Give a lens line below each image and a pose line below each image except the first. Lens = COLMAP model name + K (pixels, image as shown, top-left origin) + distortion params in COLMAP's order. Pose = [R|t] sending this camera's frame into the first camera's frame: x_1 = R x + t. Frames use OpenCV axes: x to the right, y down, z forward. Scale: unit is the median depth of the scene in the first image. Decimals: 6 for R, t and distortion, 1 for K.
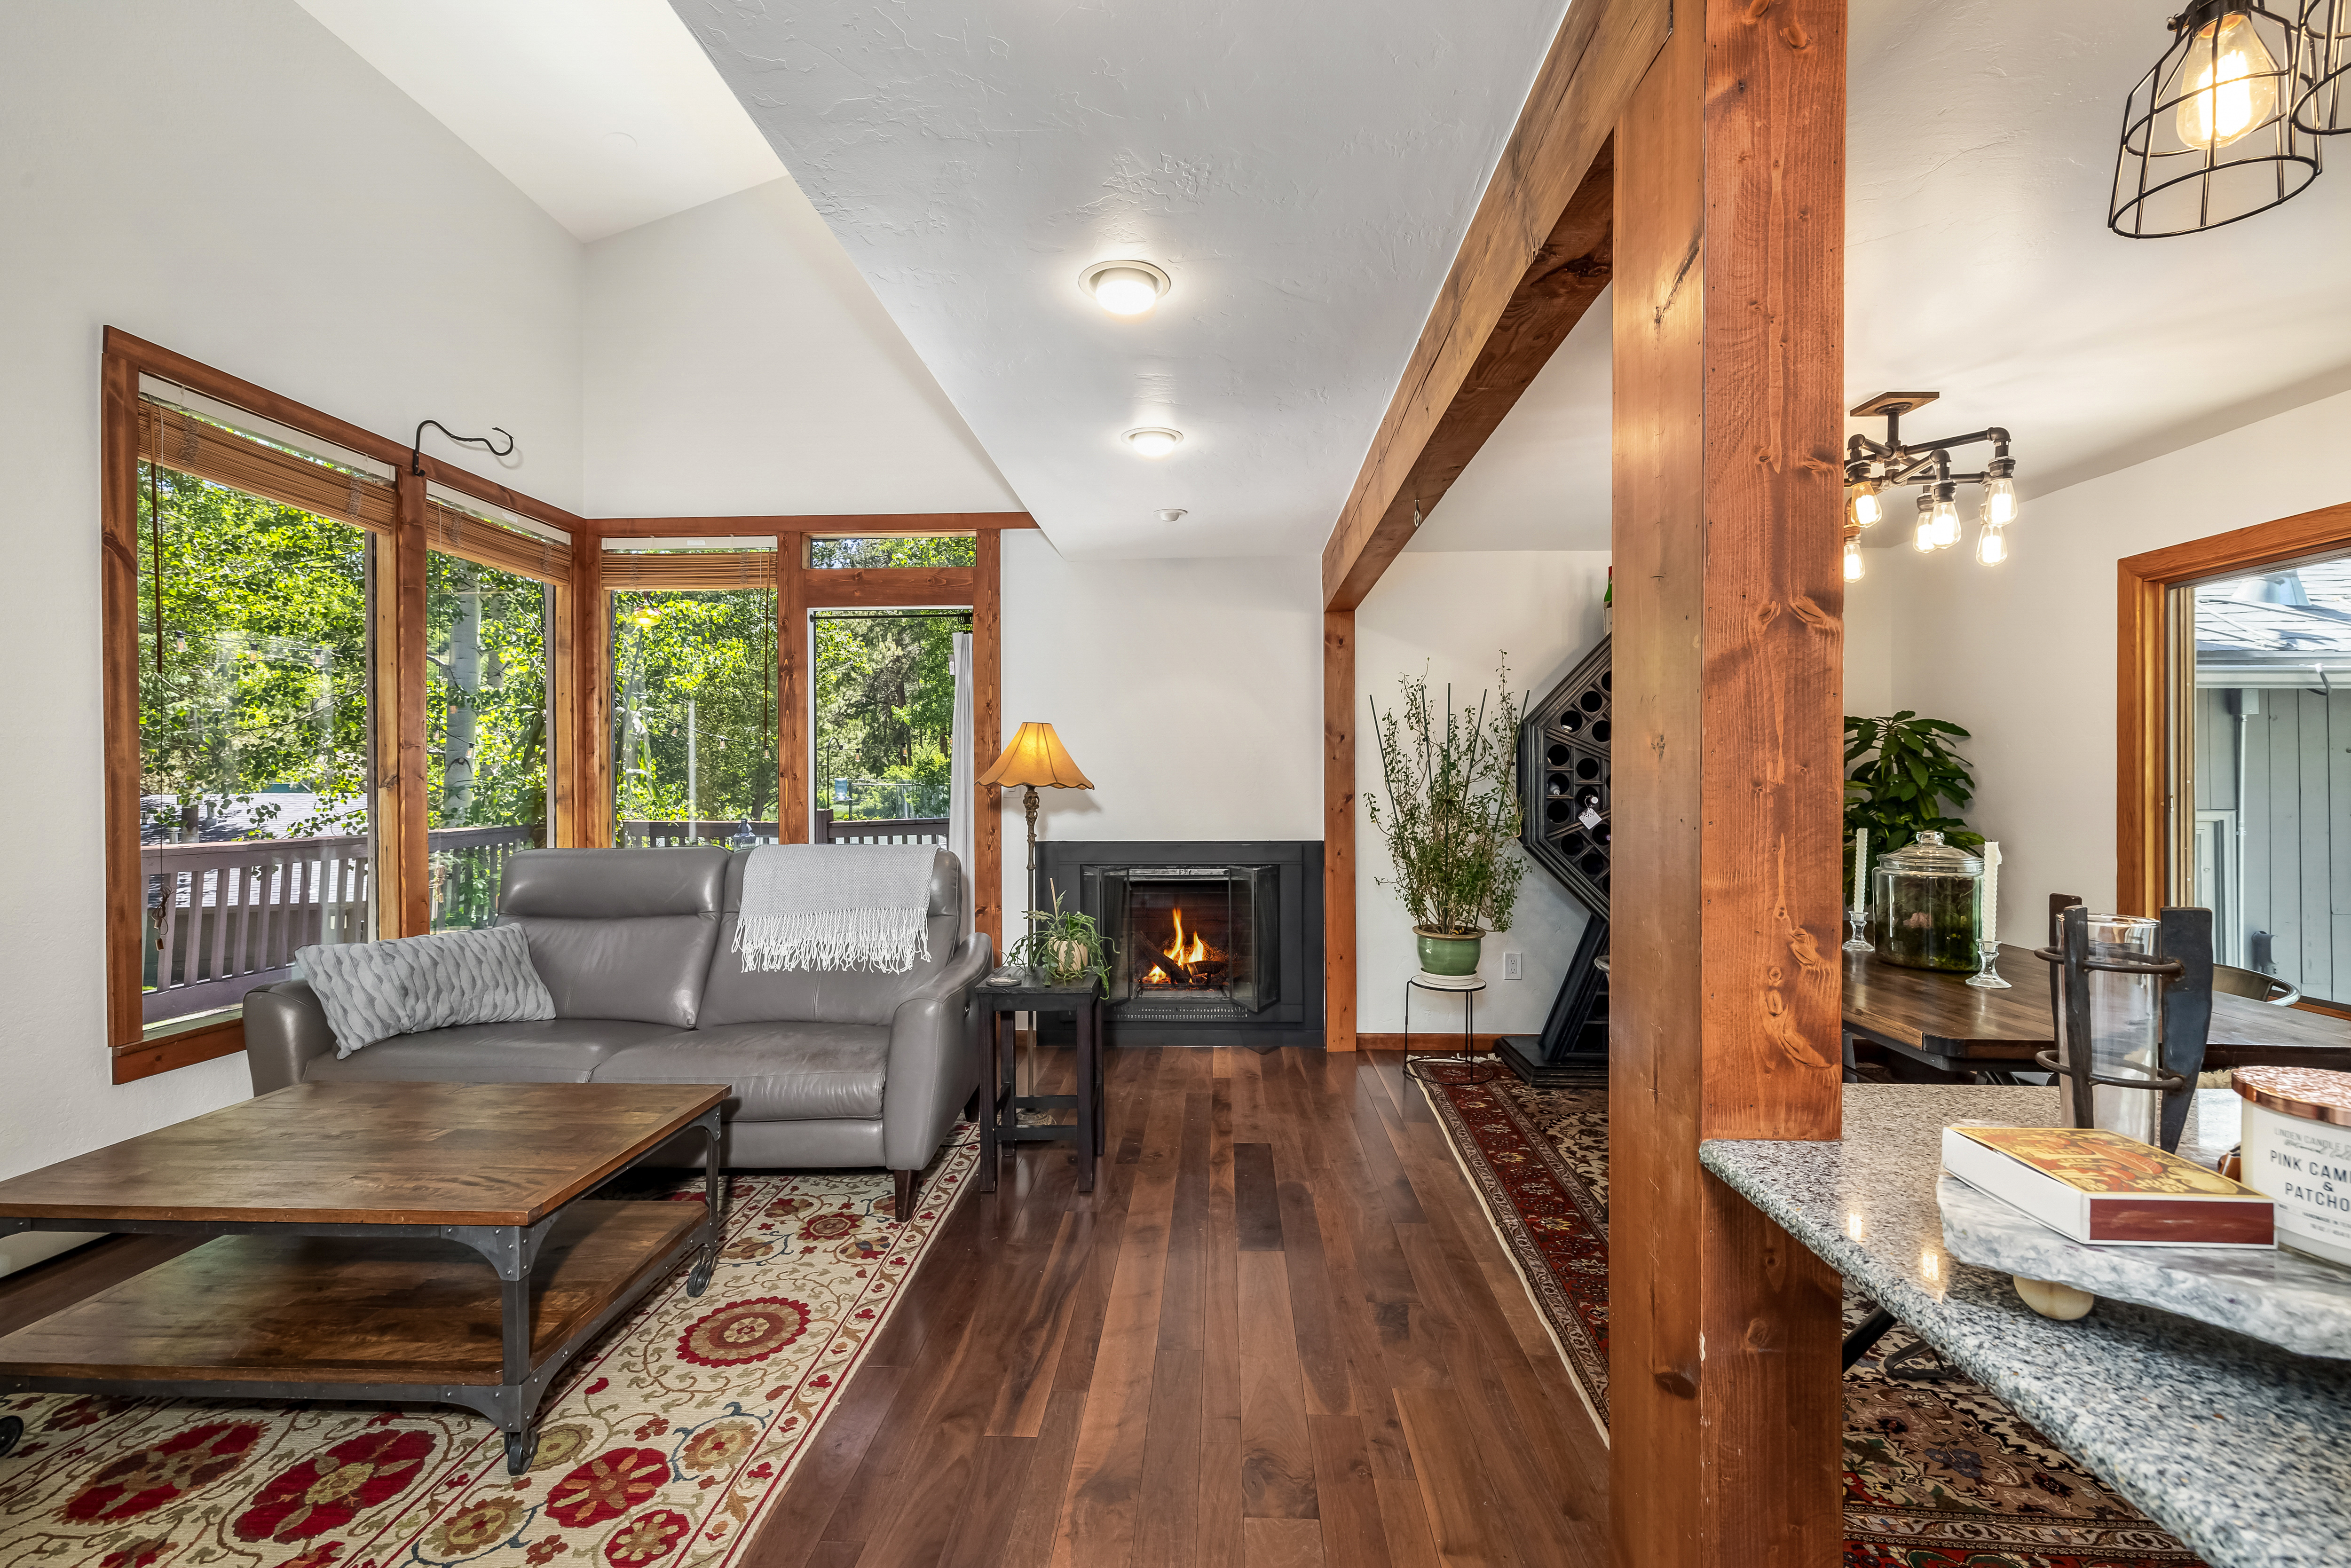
lens RADIAL K [[988.7, 0, 1181.3], [0, 988.7, 772.5], [0, 0, 1]] dist [-0.000718, 0.000419]
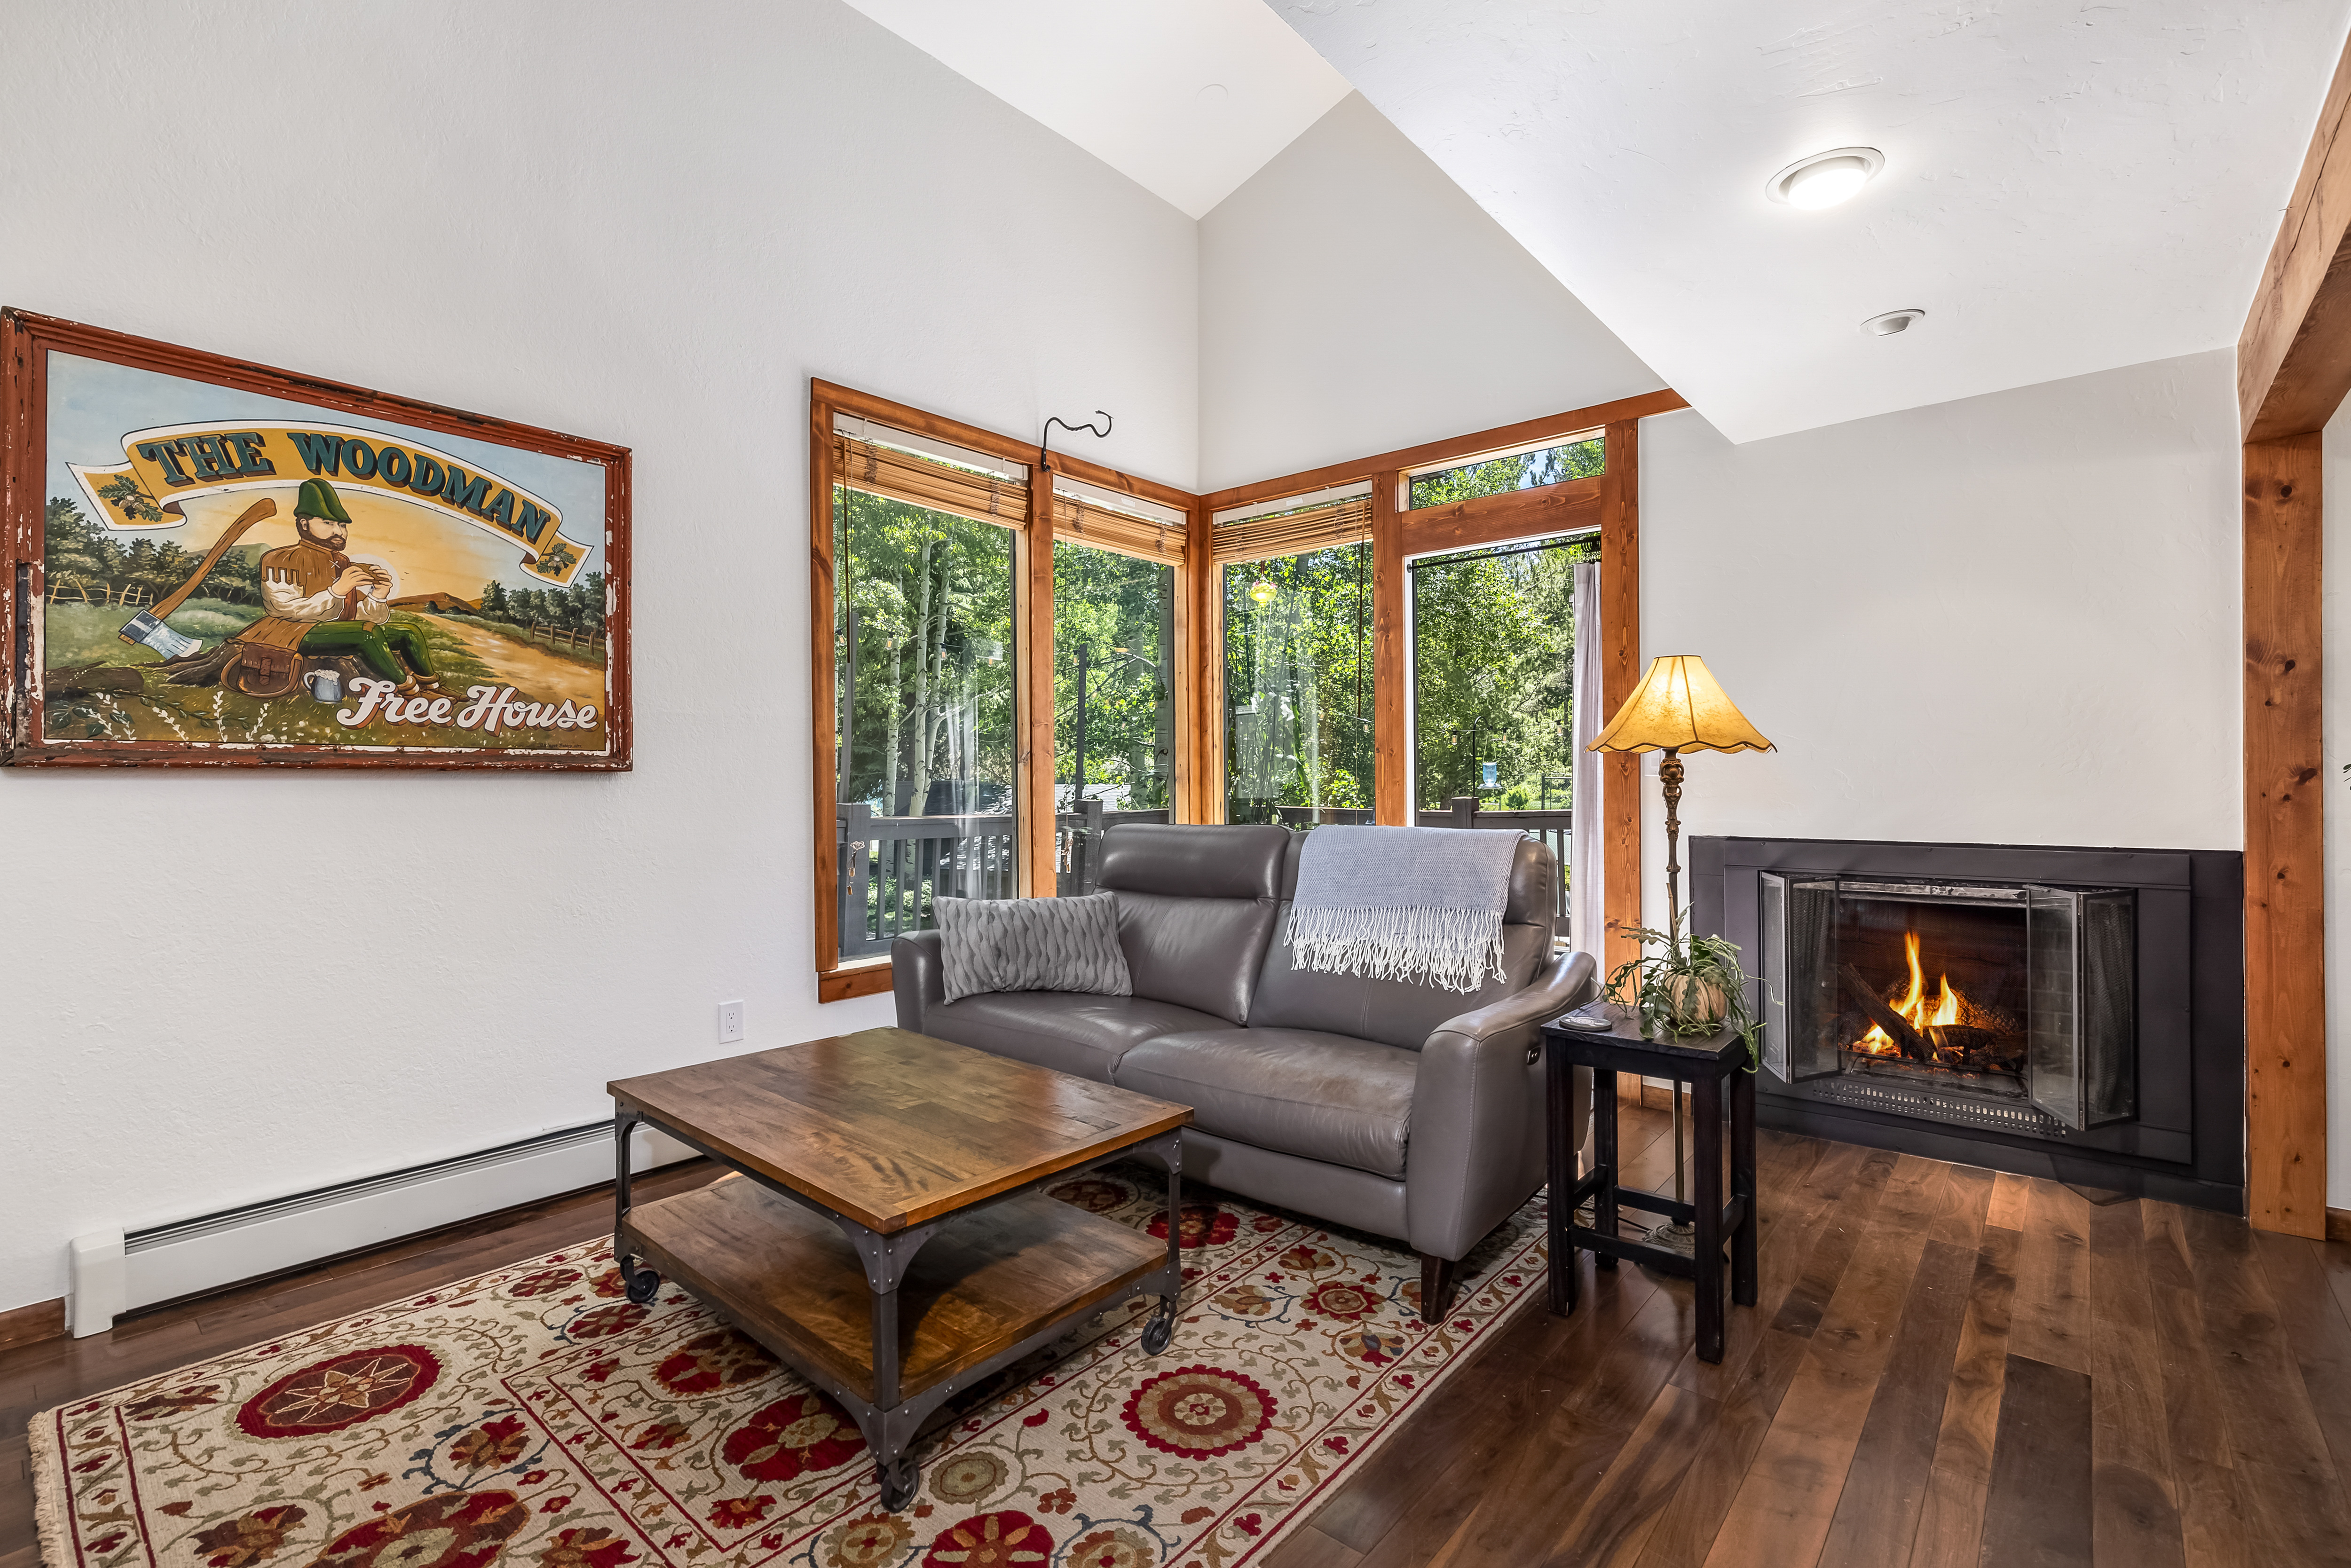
lens RADIAL K [[1064.0, 0, 1169.6], [0, 1064.0, 774.8], [0, 0, 1]] dist [-0.009905, 0.003279]
pose [[0.783197, -0.001443, -0.621771, 0.059571], [0.005621, 0.999973, 0.004759, 0.028729], [0.621748, -0.007223, 0.783184, 0.223270]]
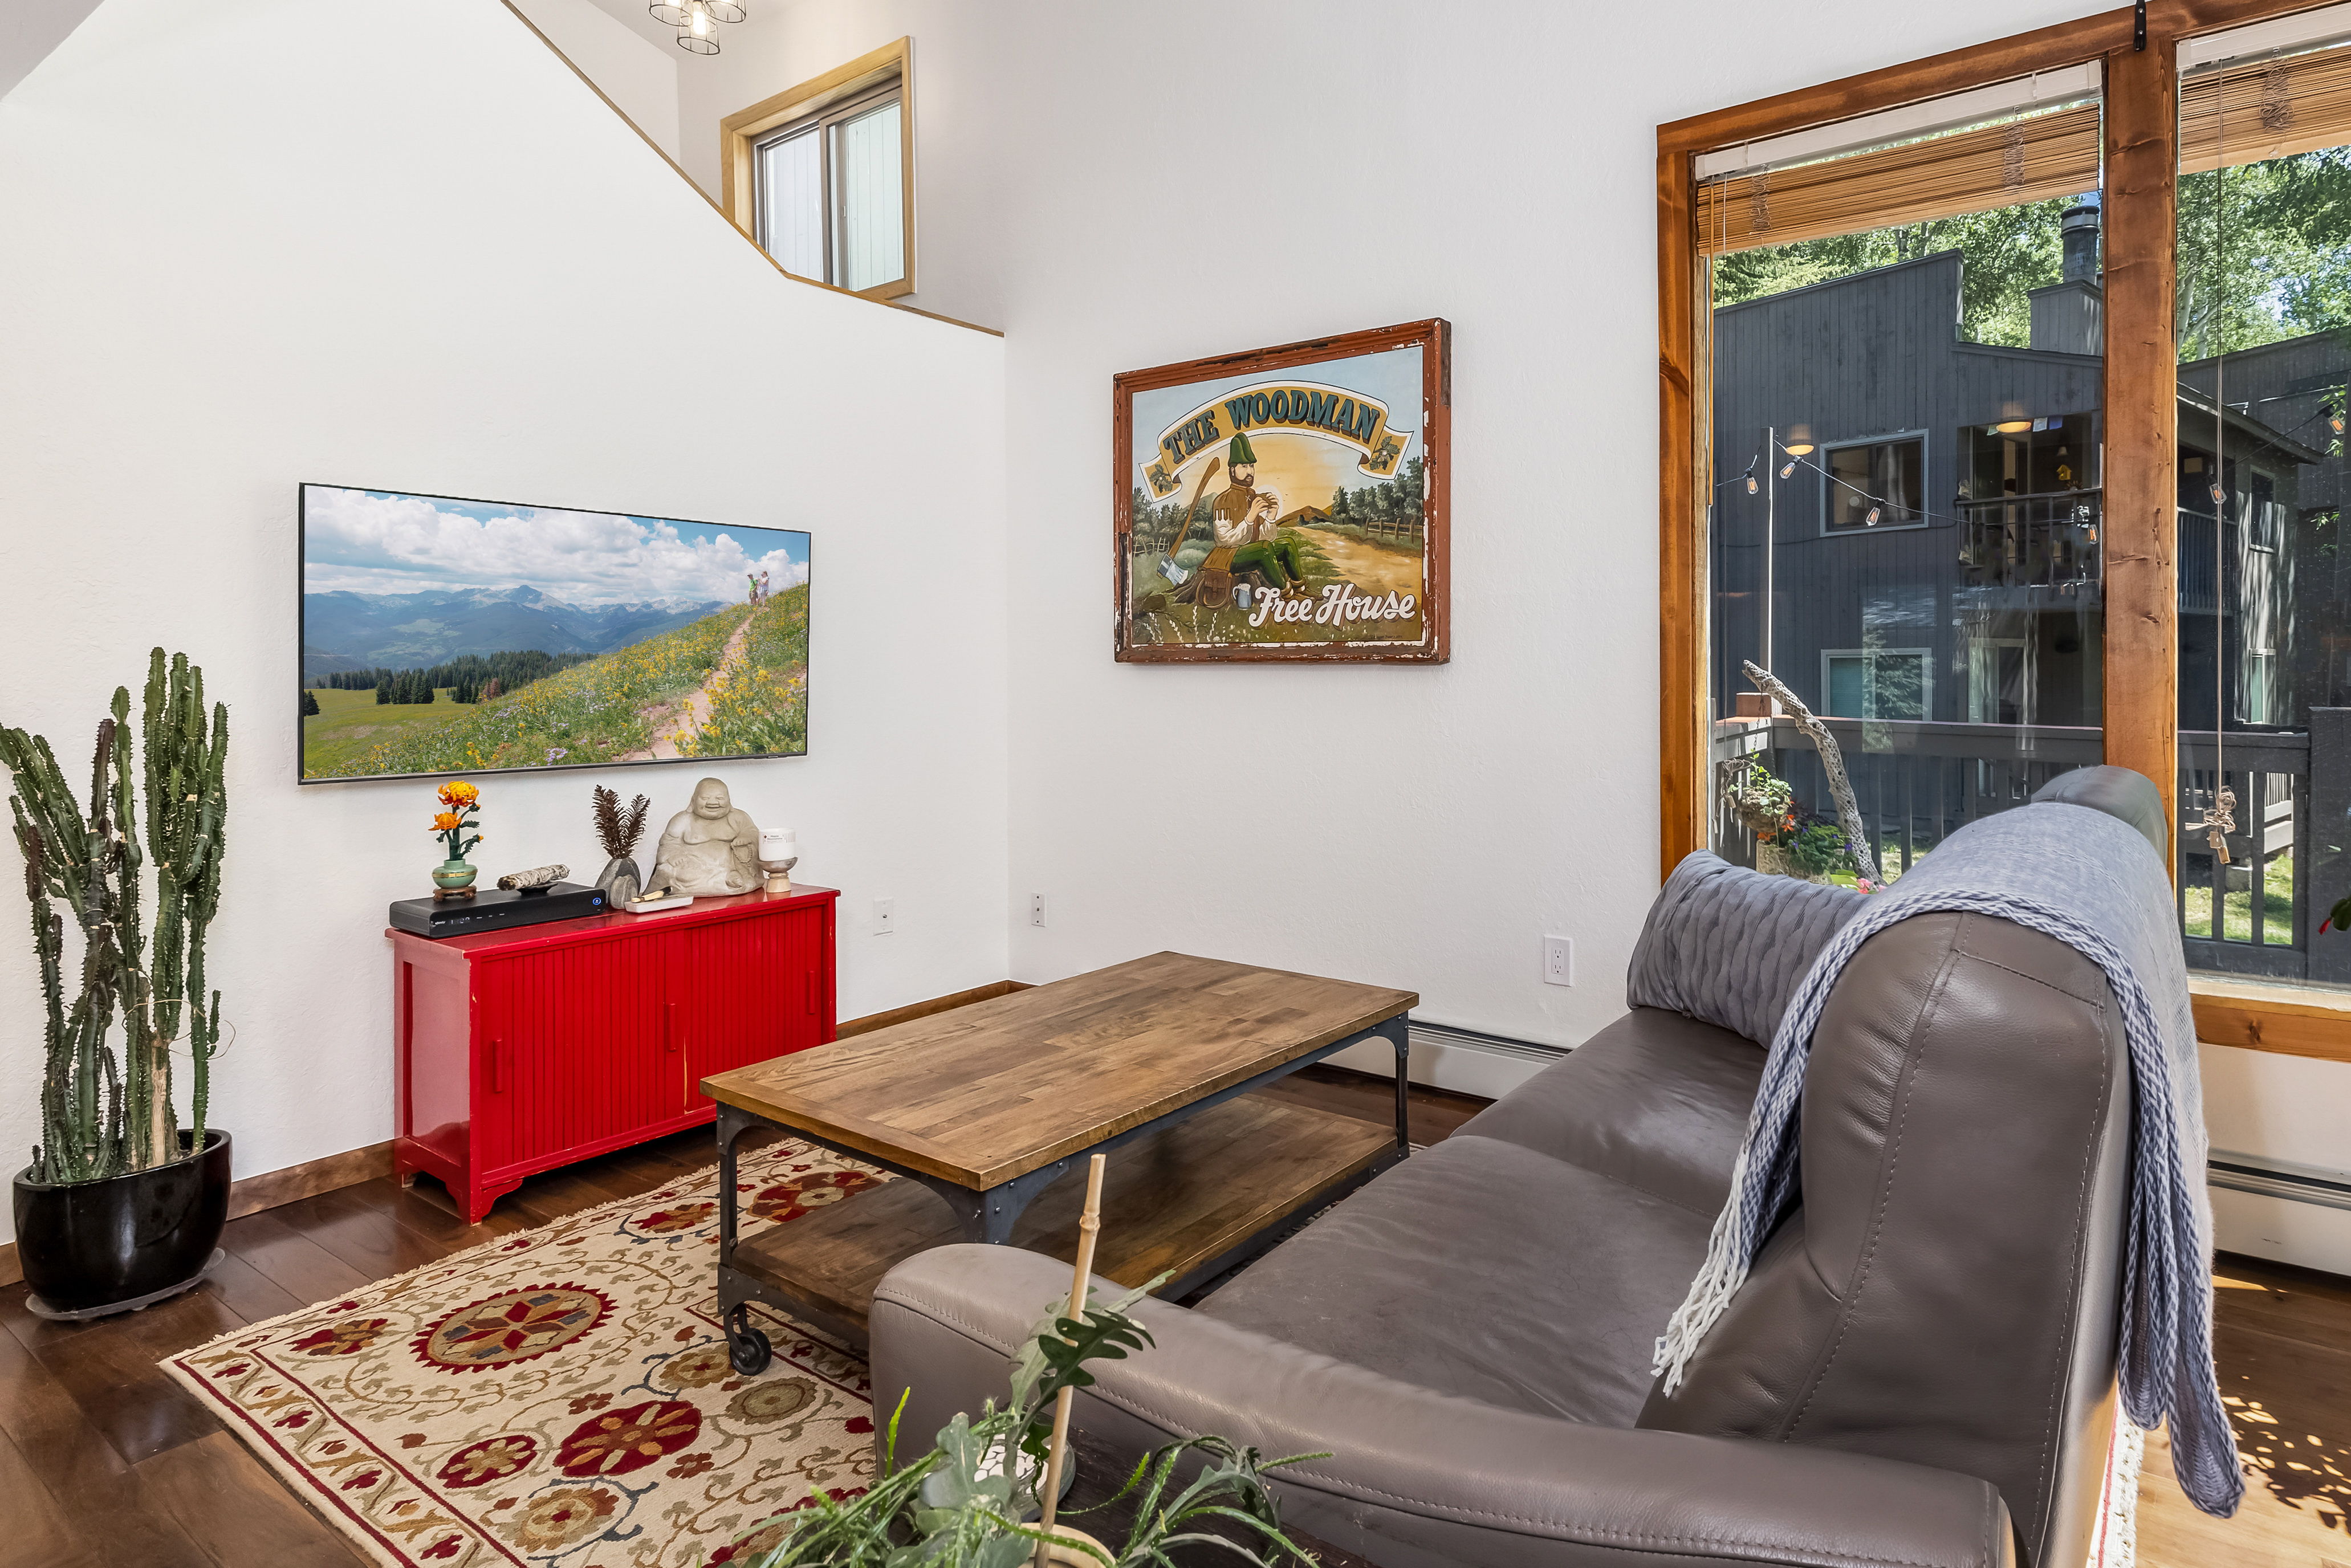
lens RADIAL K [[1239.2, 0, 1396.7], [0, 1239.2, 679.4], [0, 0, 1]] dist [0.007820, -0.000045]
pose [[-0.501499, 0.012035, -0.865075, 0.010269], [0.012576, 0.999899, 0.006620, 0.035113], [0.865067, -0.007560, -0.501599, 1.208587]]
